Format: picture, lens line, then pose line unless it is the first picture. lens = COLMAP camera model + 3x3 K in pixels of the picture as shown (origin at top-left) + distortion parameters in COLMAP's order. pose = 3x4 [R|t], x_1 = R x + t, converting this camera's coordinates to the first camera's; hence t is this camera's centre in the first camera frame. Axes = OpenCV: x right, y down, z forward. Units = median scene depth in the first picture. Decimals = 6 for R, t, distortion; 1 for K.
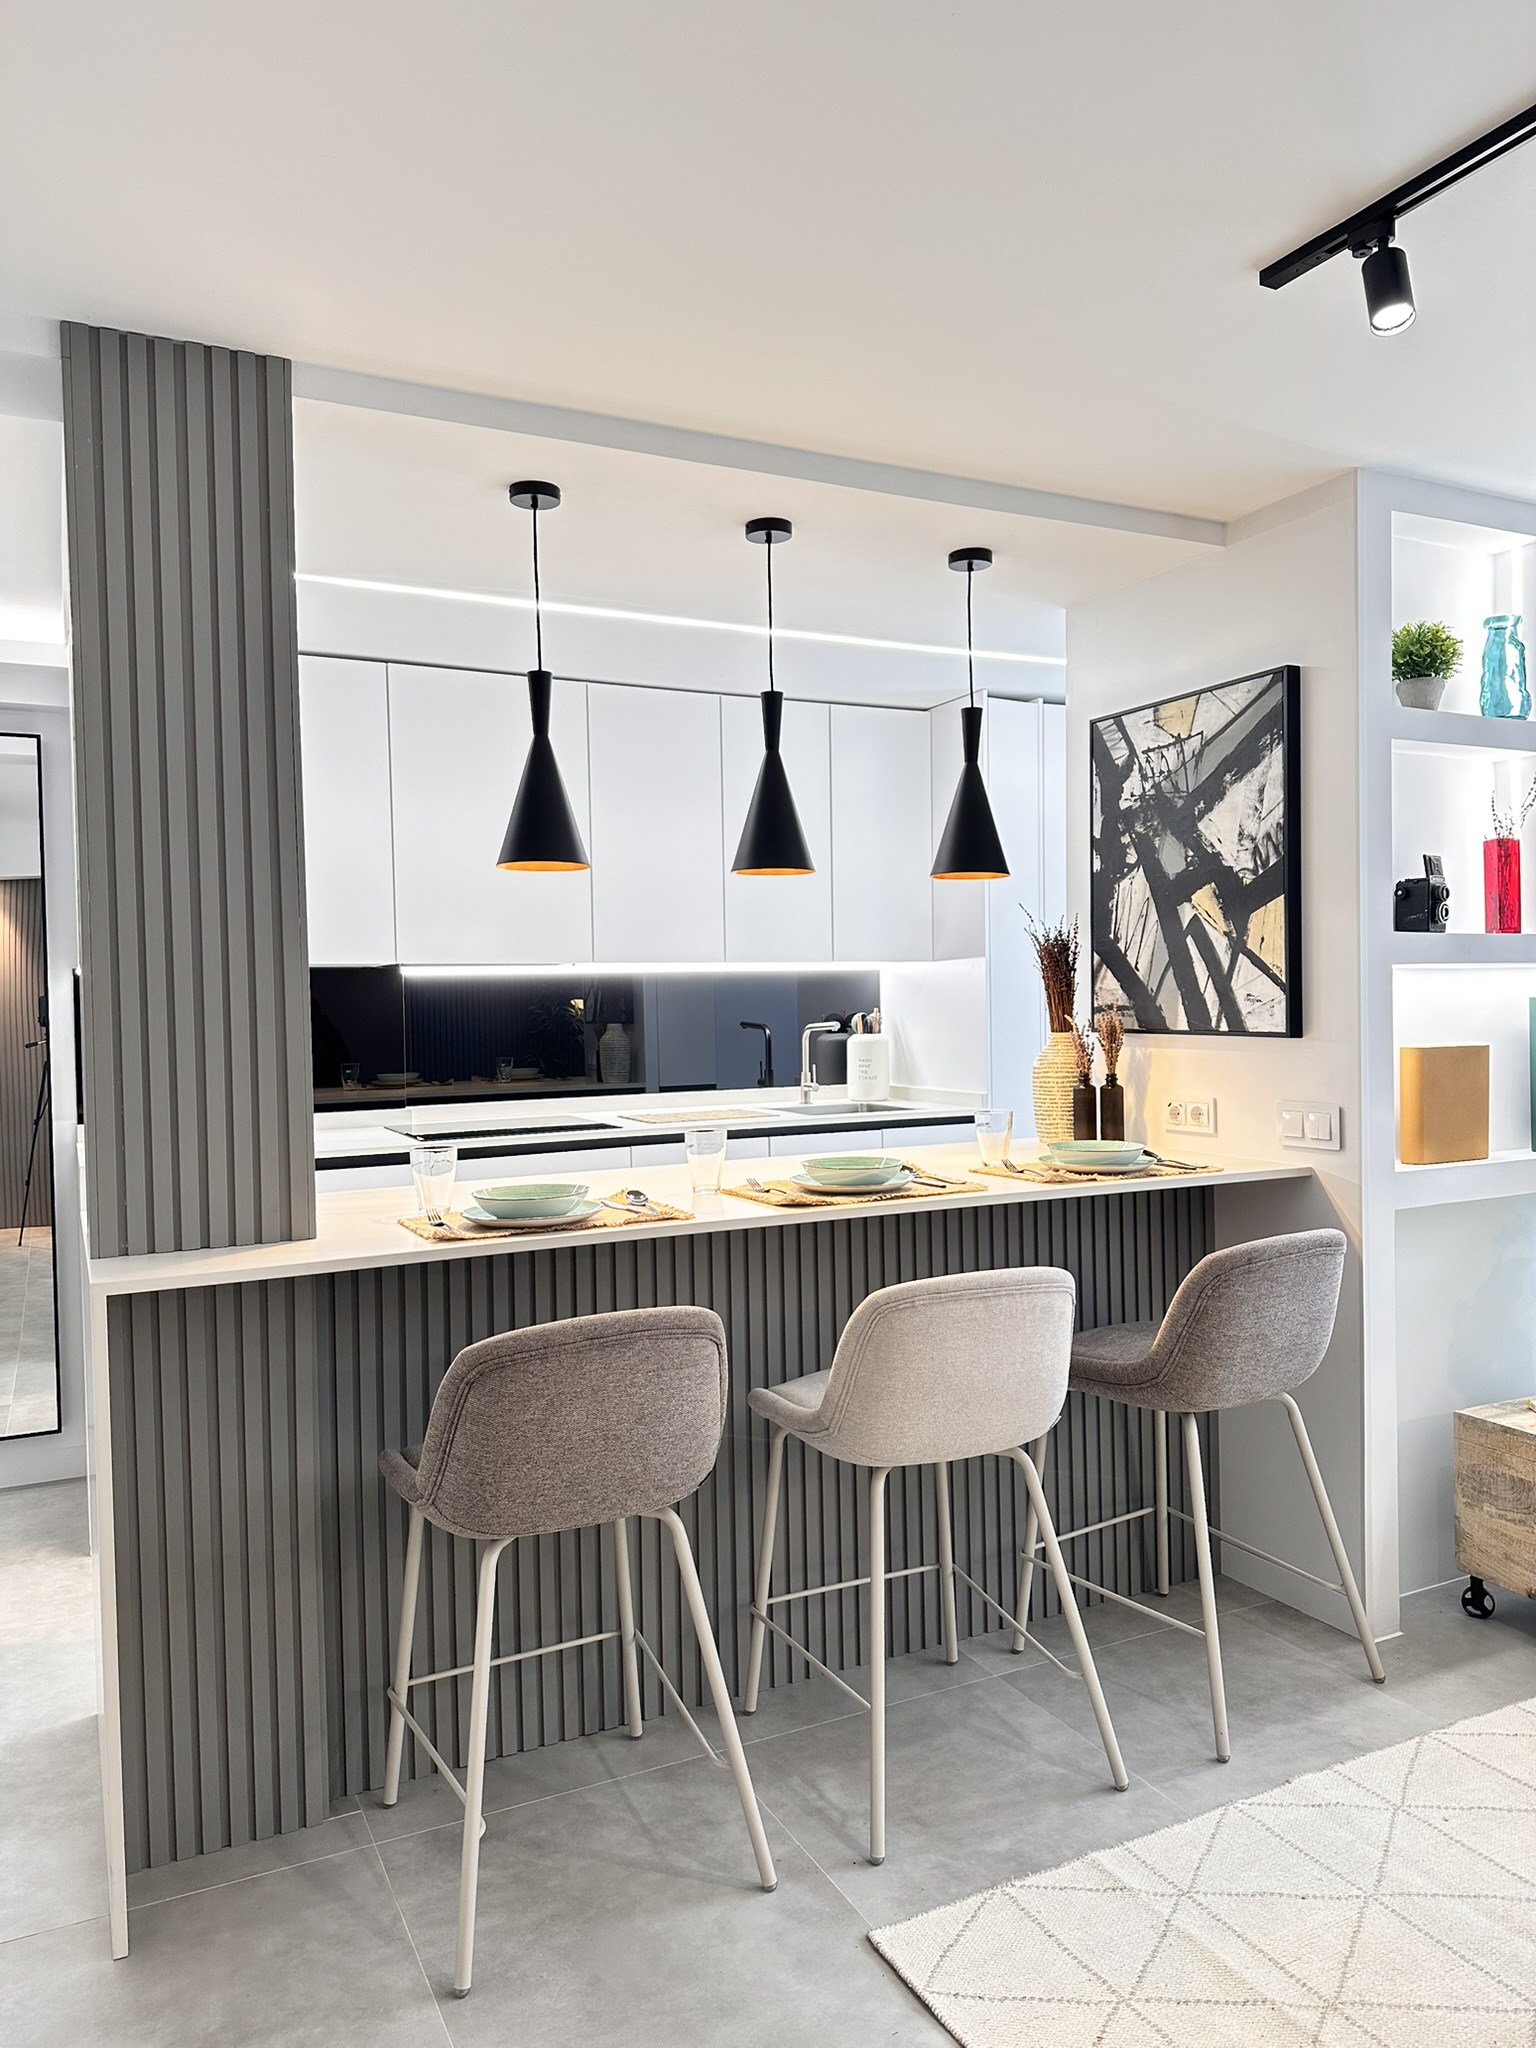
lens RADIAL K [[1427.5, 0, 757.7], [0, 1427.5, 1042.6], [0, 0, 1]] dist [0.064064, -0.073653]
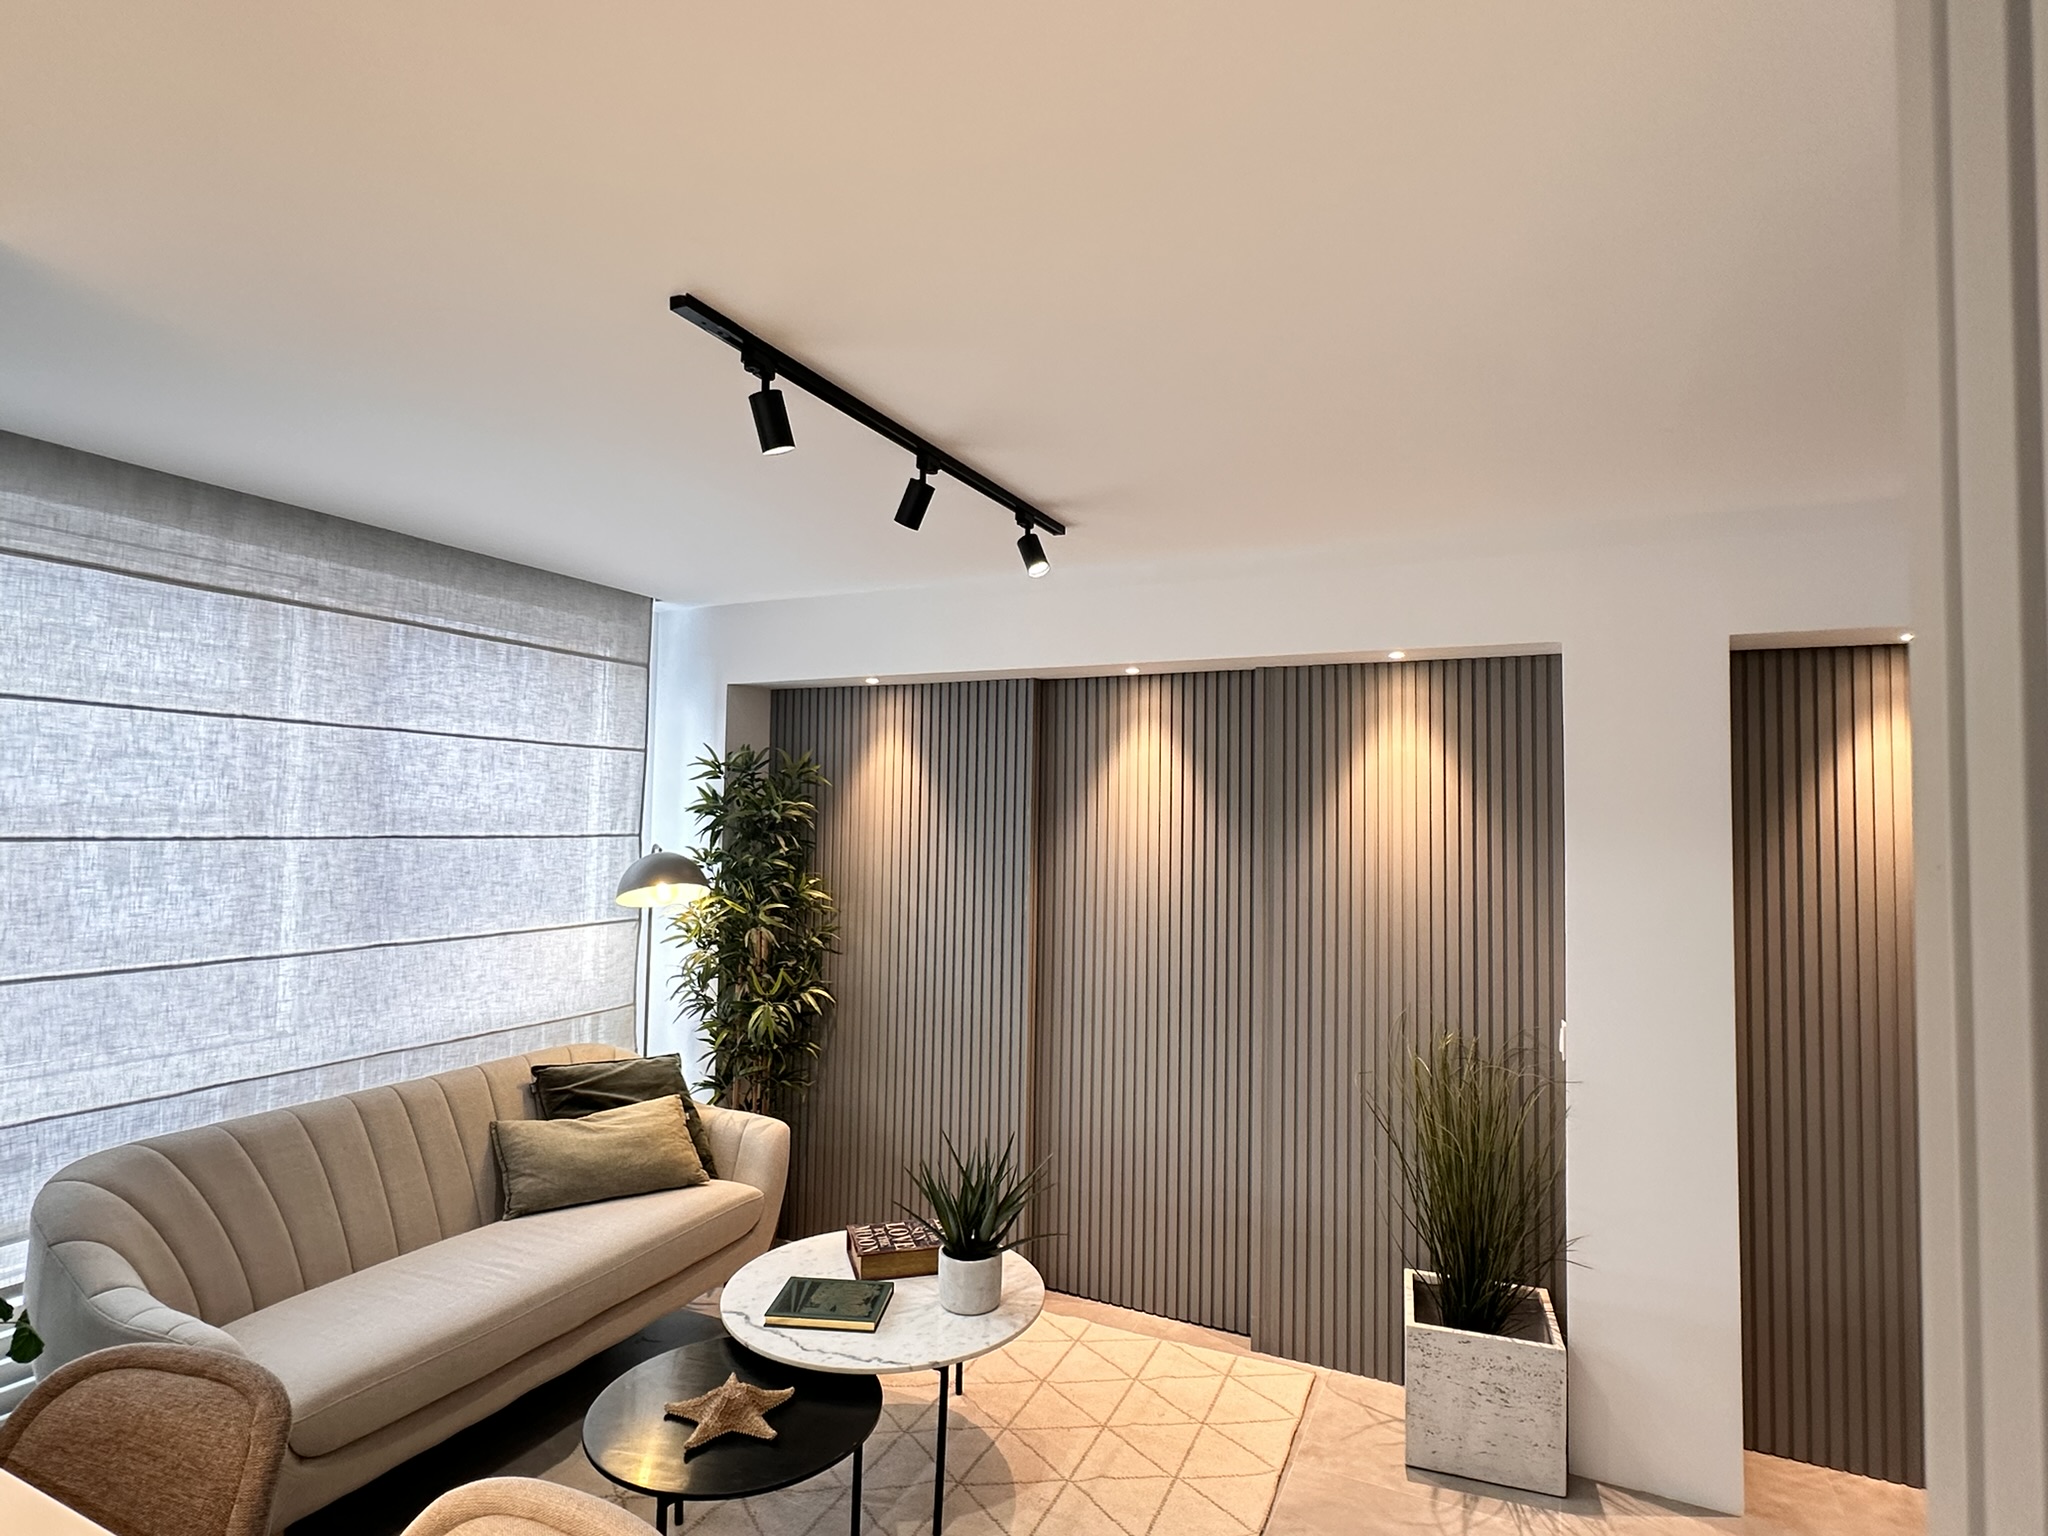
lens RADIAL K [[1078.7, 0, 1030.2], [0, 1078.7, 759.5], [0, 0, 1]] dist [-0.003740, -0.003369]
pose [[-0.618606, 0.050256, 0.784092, -0.254019], [0.019516, 0.998627, -0.048610, -0.104631], [-0.785459, -0.014768, -0.618738, 0.839938]]
